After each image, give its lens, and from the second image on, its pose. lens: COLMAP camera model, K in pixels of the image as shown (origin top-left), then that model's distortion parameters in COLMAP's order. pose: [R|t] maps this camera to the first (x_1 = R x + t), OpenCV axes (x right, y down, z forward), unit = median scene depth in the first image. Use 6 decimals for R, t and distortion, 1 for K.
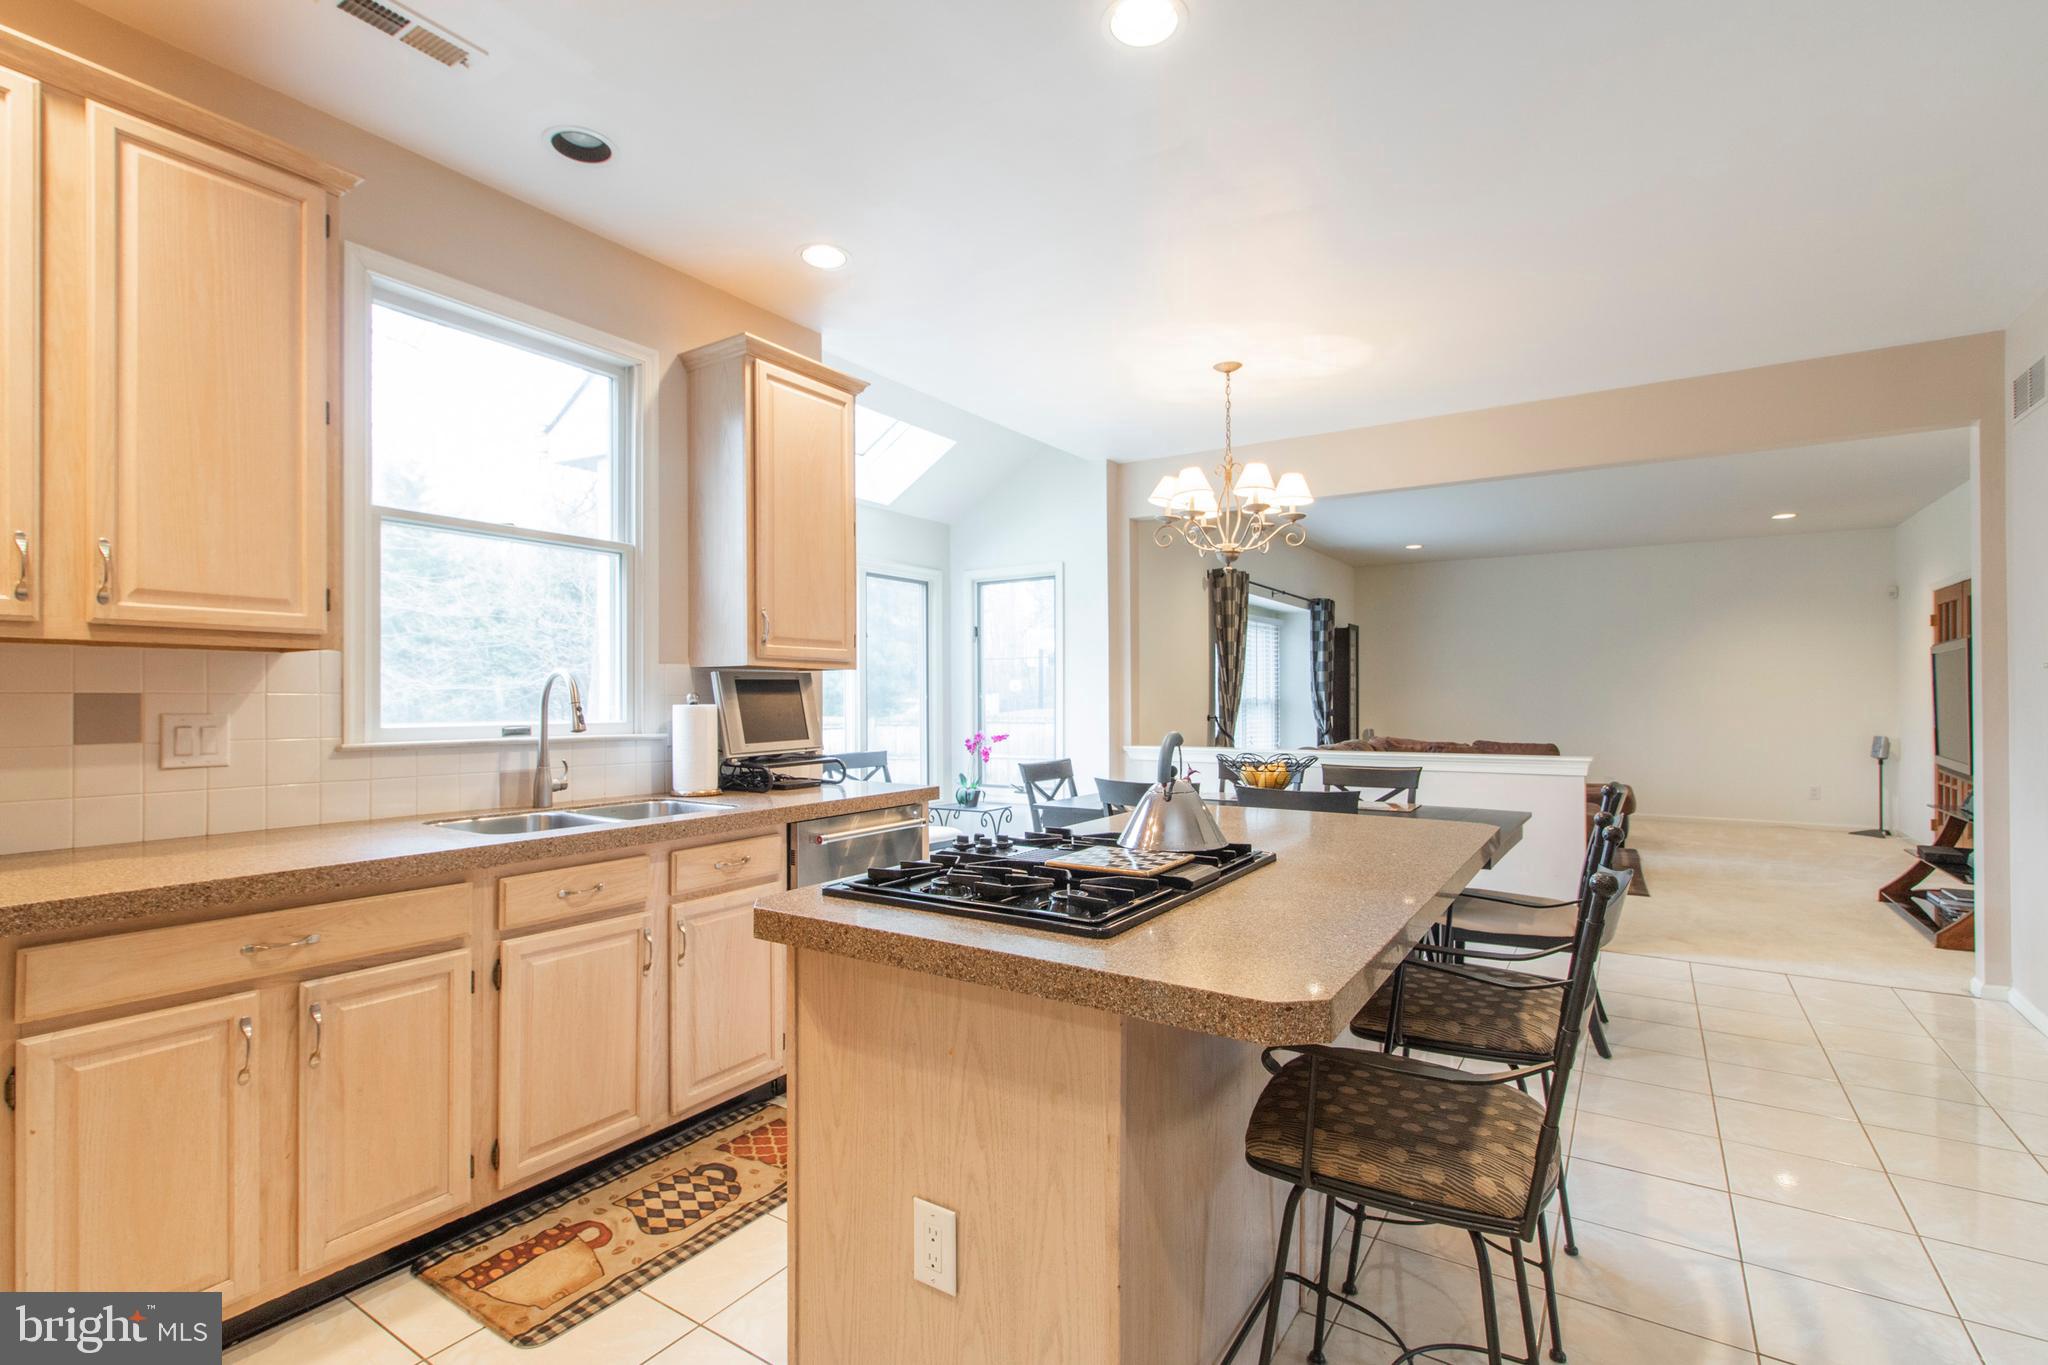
lens RADIAL K [[951.5, 0, 1016.0], [0, 951.5, 691.8], [0, 0, 1]] dist [-0.003570, 0.000913]
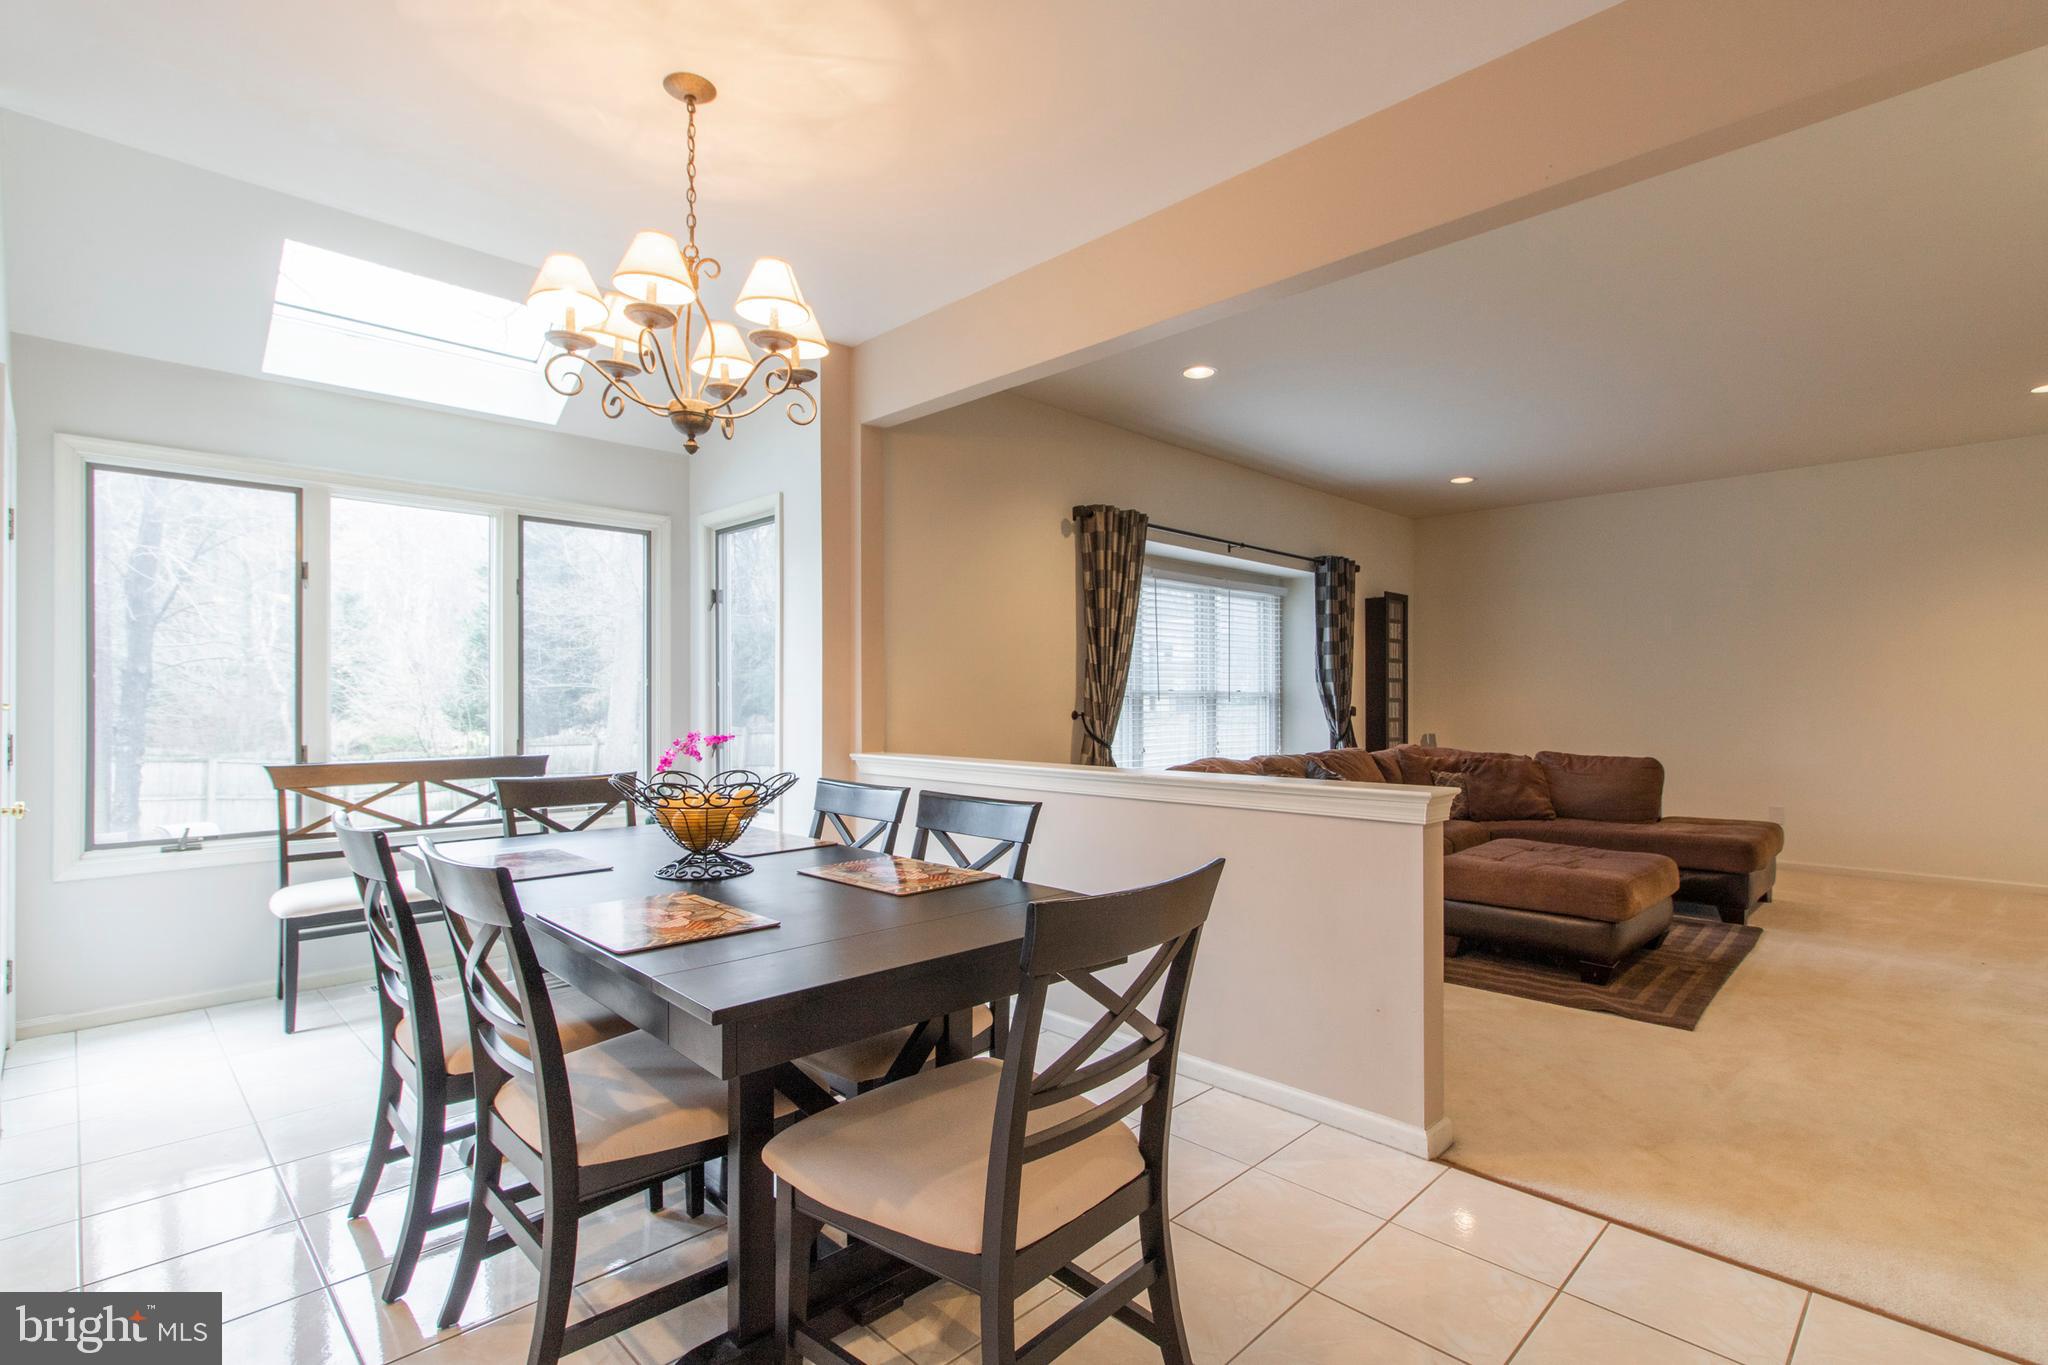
lens RADIAL K [[951.5, 0, 1024.5], [0, 951.5, 694.7], [0, 0, 1]] dist [-0.003570, 0.000913]
pose [[0.978035, 0.001496, -0.208435, 0.316033], [-0.000911, 0.999995, 0.002900, 0.009948], [0.208438, -0.002647, 0.978032, 0.293037]]
